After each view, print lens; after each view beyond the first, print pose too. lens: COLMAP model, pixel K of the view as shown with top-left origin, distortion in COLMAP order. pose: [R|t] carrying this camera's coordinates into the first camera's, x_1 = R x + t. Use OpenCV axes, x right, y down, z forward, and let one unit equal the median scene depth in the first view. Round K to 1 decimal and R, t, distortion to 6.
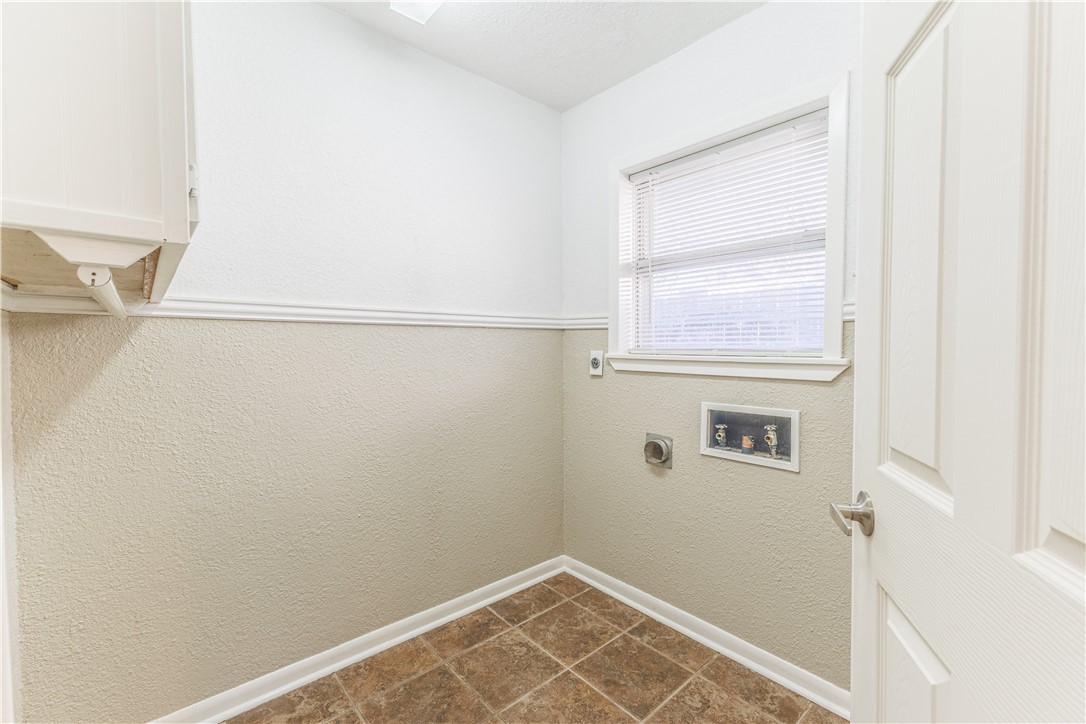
lens RADIAL K [[472.9, 0, 542.6], [0, 472.9, 360.1], [0, 0, 1]] dist [0.001511, -0.000249]
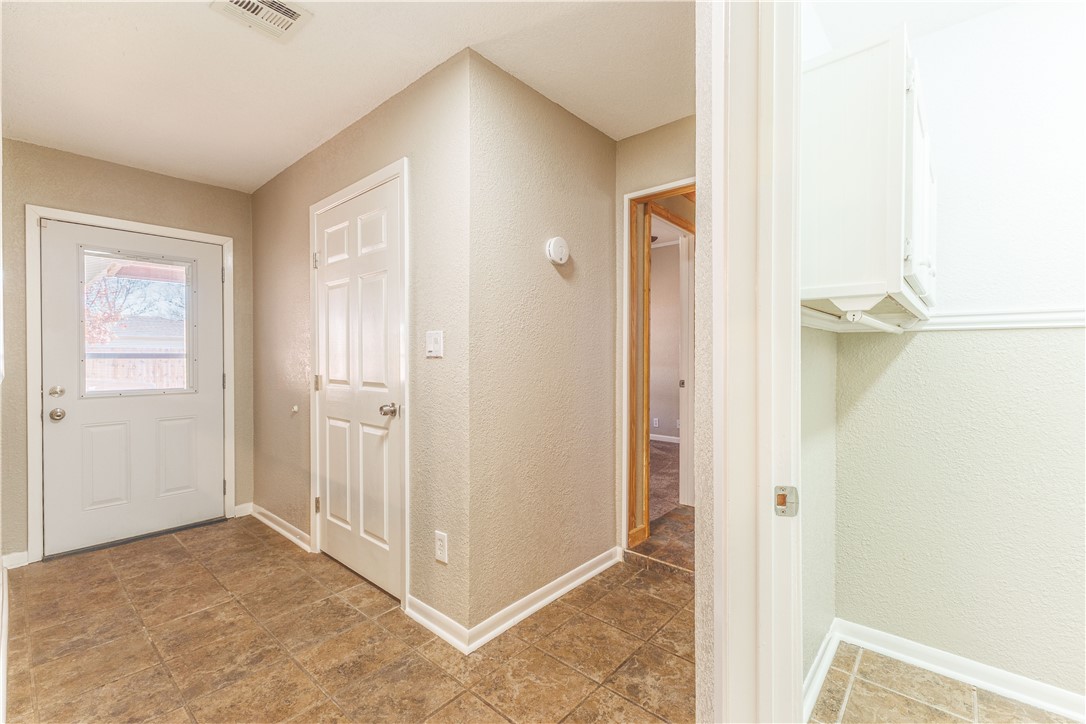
lens RADIAL K [[472.9, 0, 542.5], [0, 472.9, 357.9], [0, 0, 1]] dist [0.001511, -0.000249]
pose [[0.120023, 0.013382, -0.992681, 0.340691], [-0.026690, 0.999591, 0.010248, -0.002744], [0.992412, 0.025265, 0.120331, -0.190595]]
